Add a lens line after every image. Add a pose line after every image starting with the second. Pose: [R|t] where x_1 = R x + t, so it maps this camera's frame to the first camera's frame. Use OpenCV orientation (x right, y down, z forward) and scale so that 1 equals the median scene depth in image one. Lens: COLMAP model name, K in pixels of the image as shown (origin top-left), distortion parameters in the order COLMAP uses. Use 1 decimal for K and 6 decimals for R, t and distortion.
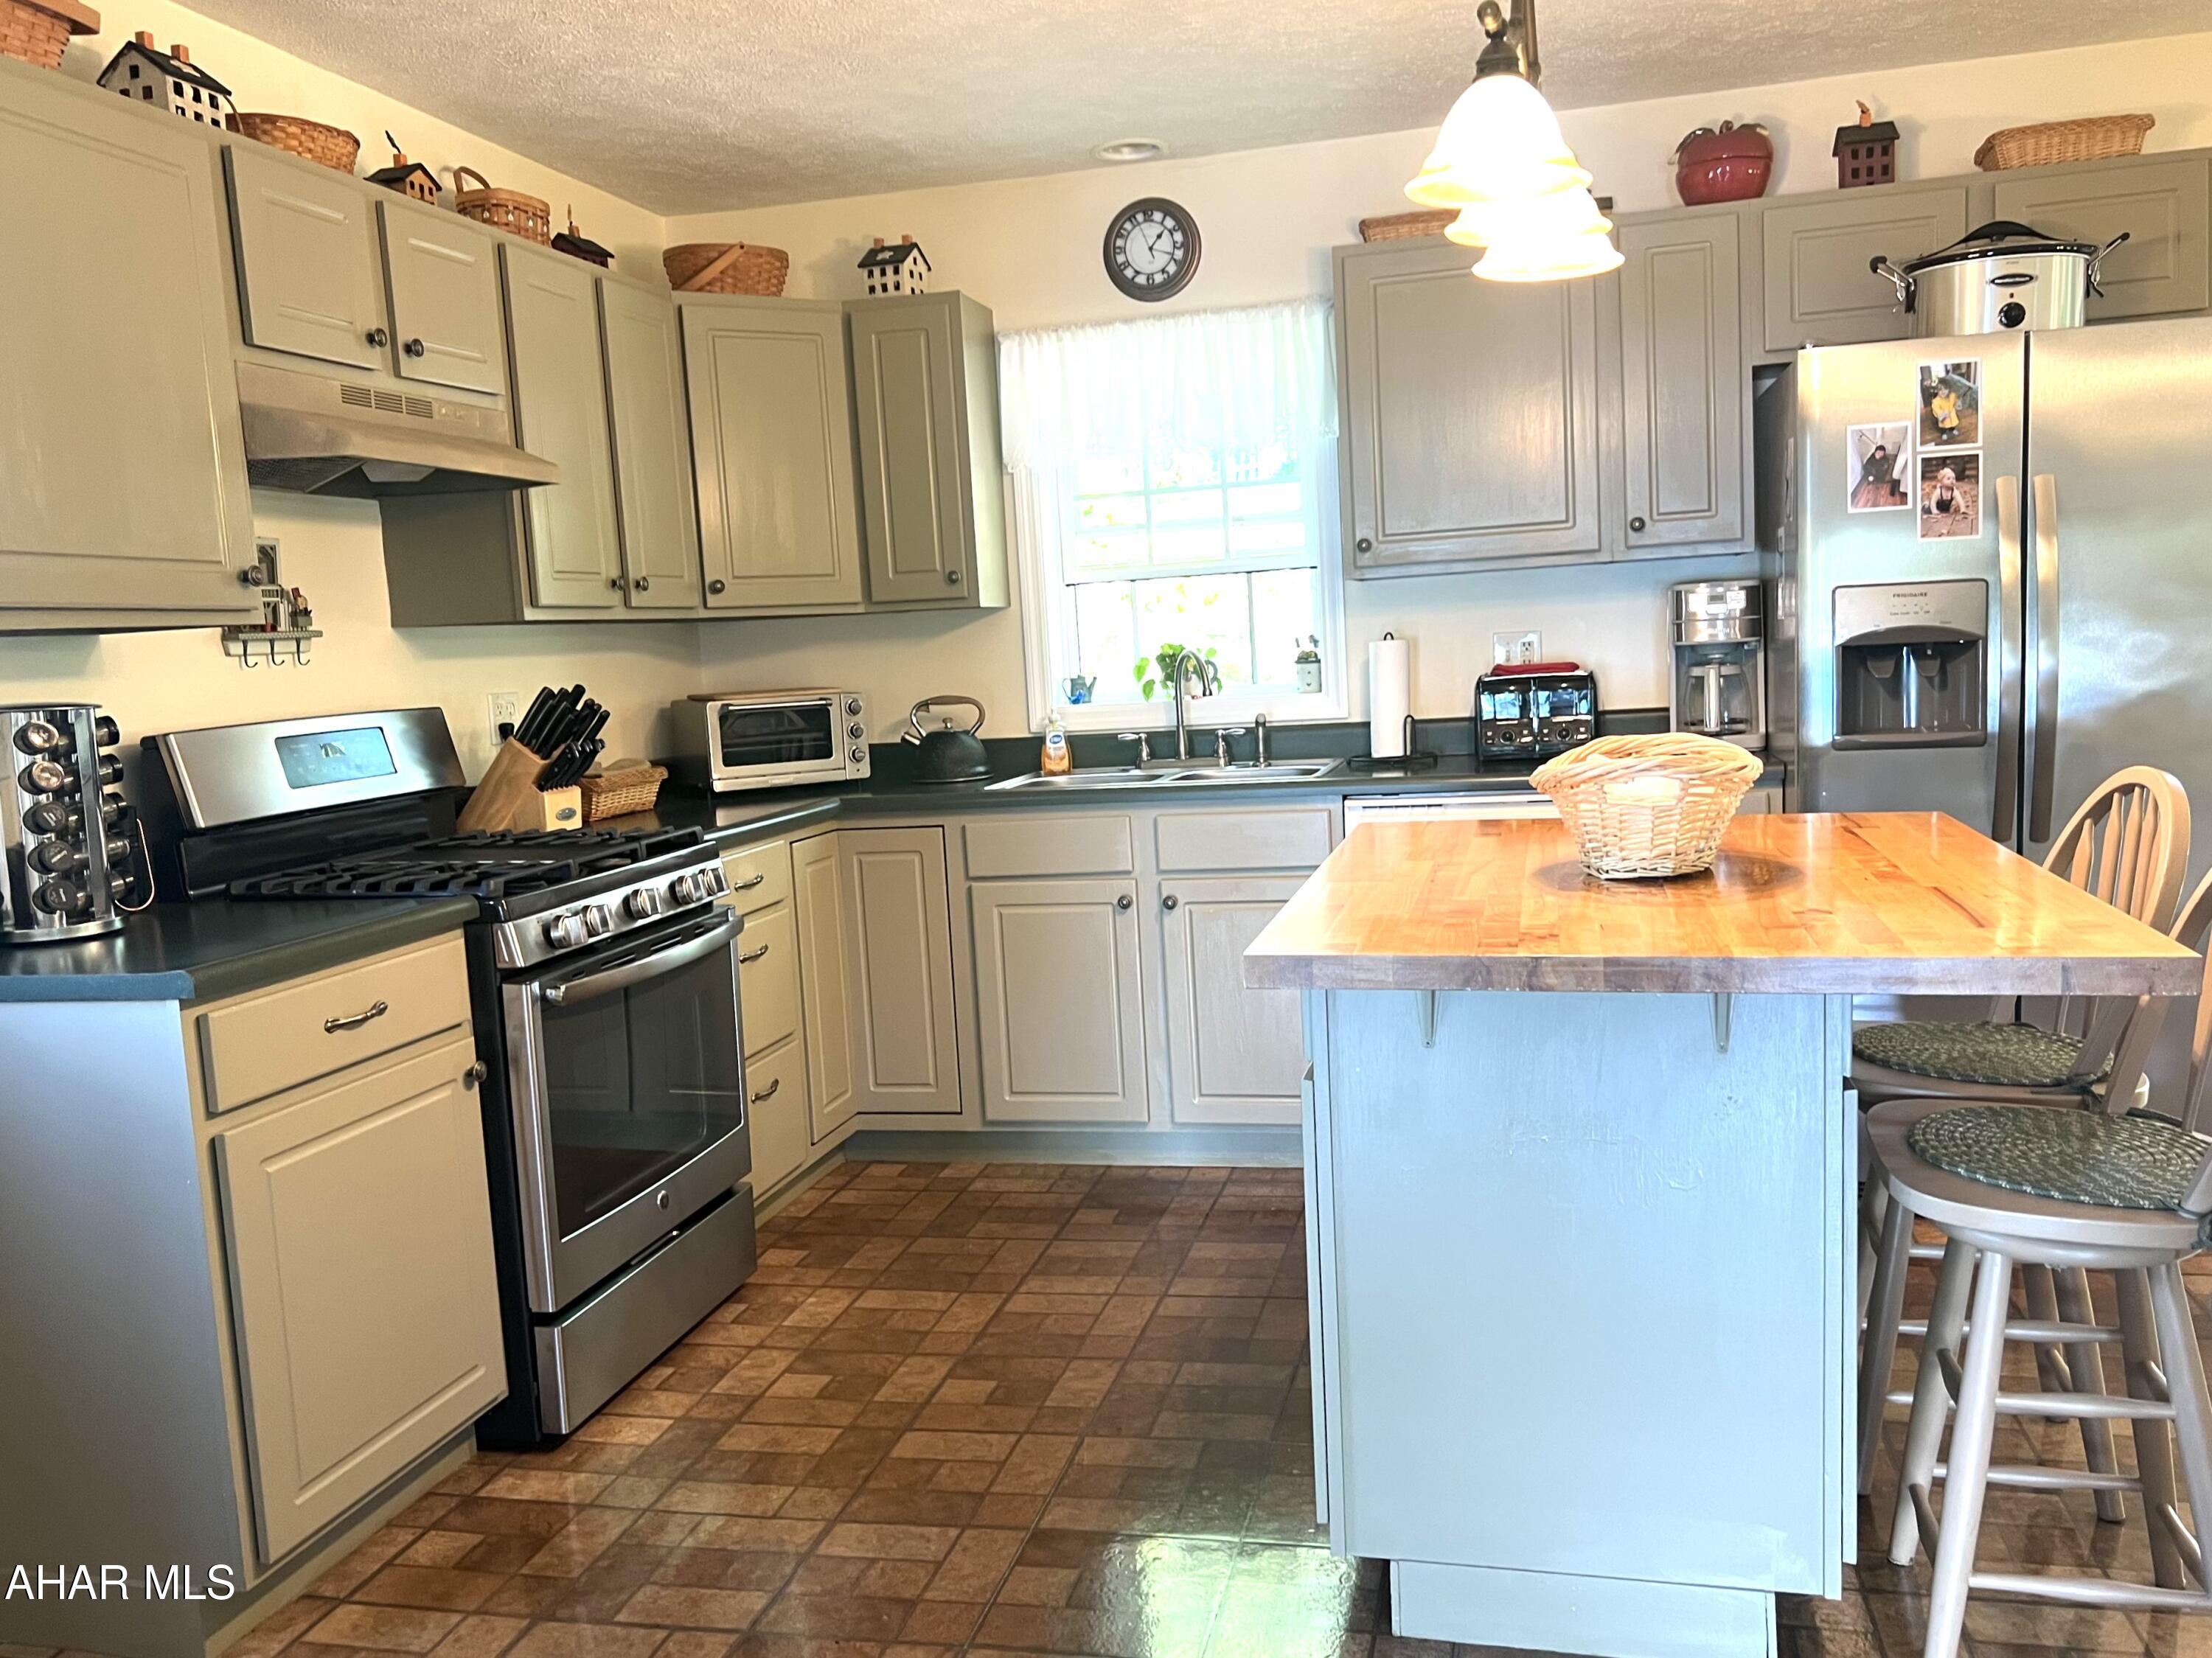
lens RADIAL K [[1738.4, 0, 1104.9], [0, 1738.4, 843.6], [0, 0, 1]] dist [-0.006745, -0.002108]
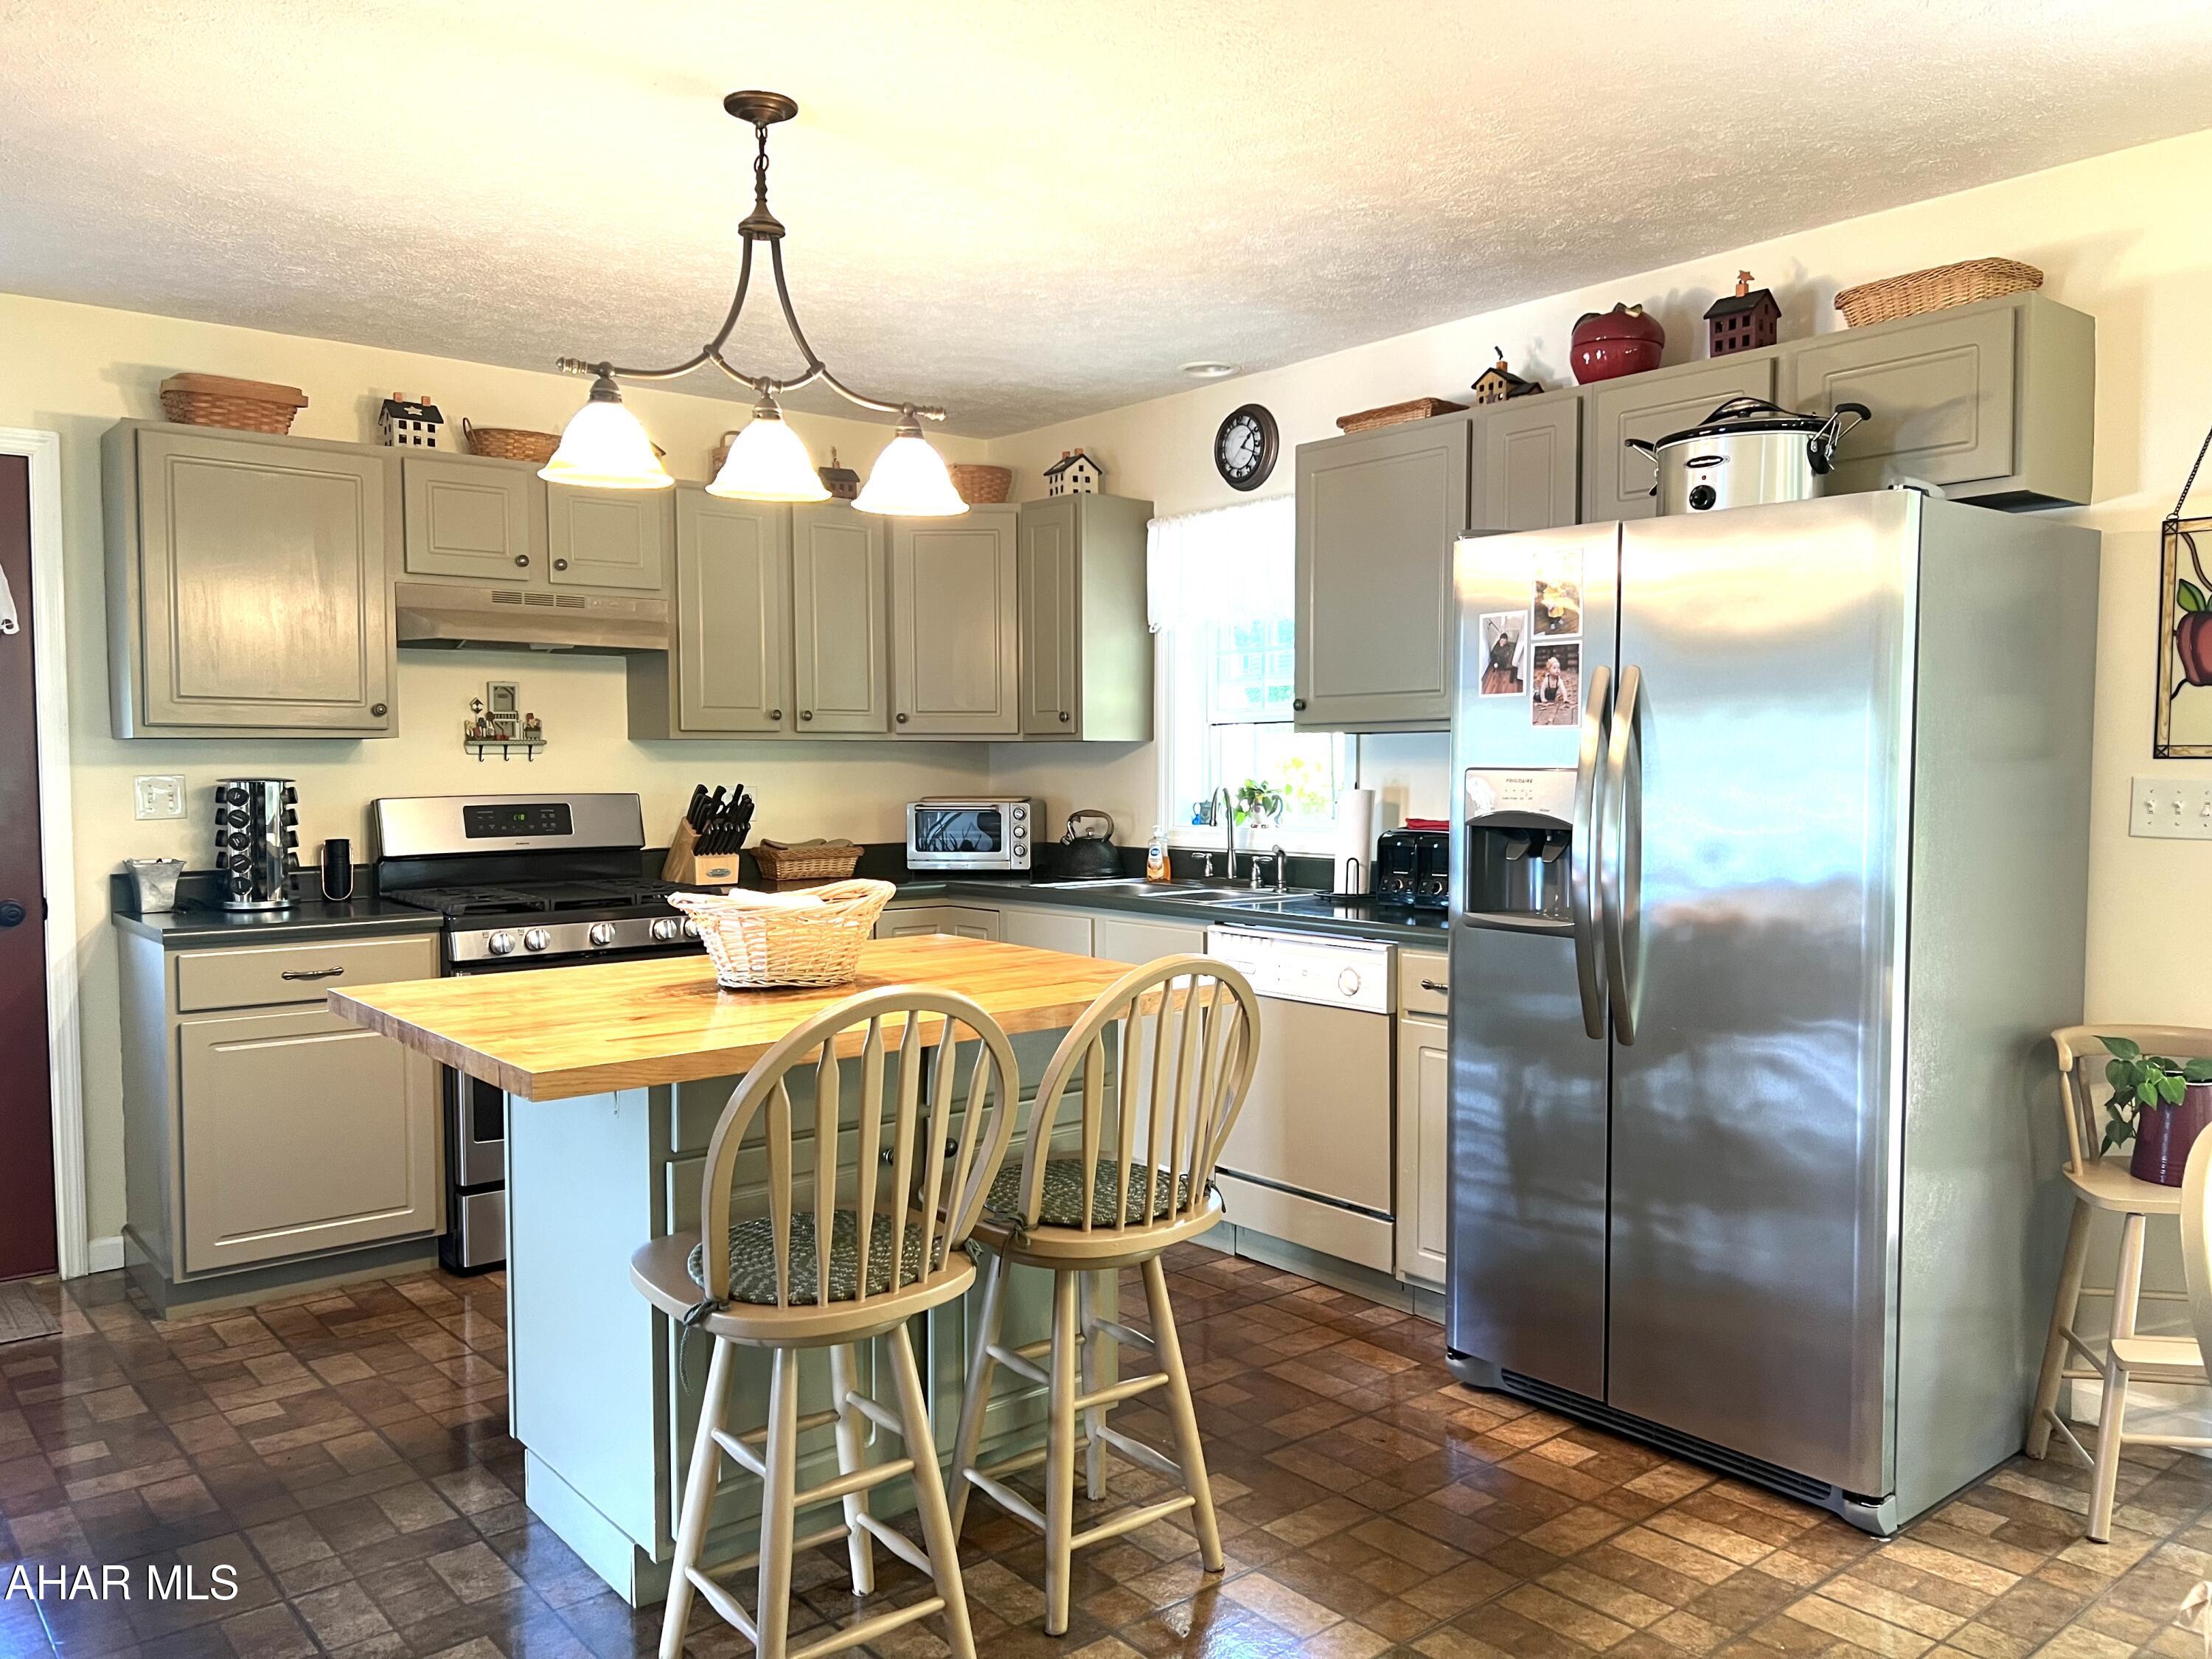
lens RADIAL K [[1657.7, 0, 1113.4], [0, 1657.7, 817.4], [0, 0, 1]] dist [0.072464, -0.037976]
pose [[0.813692, 0.074550, -0.576496, 0.834469], [-0.112426, 0.993200, -0.030247, -0.063890], [0.570321, 0.089425, 0.816540, 0.062751]]
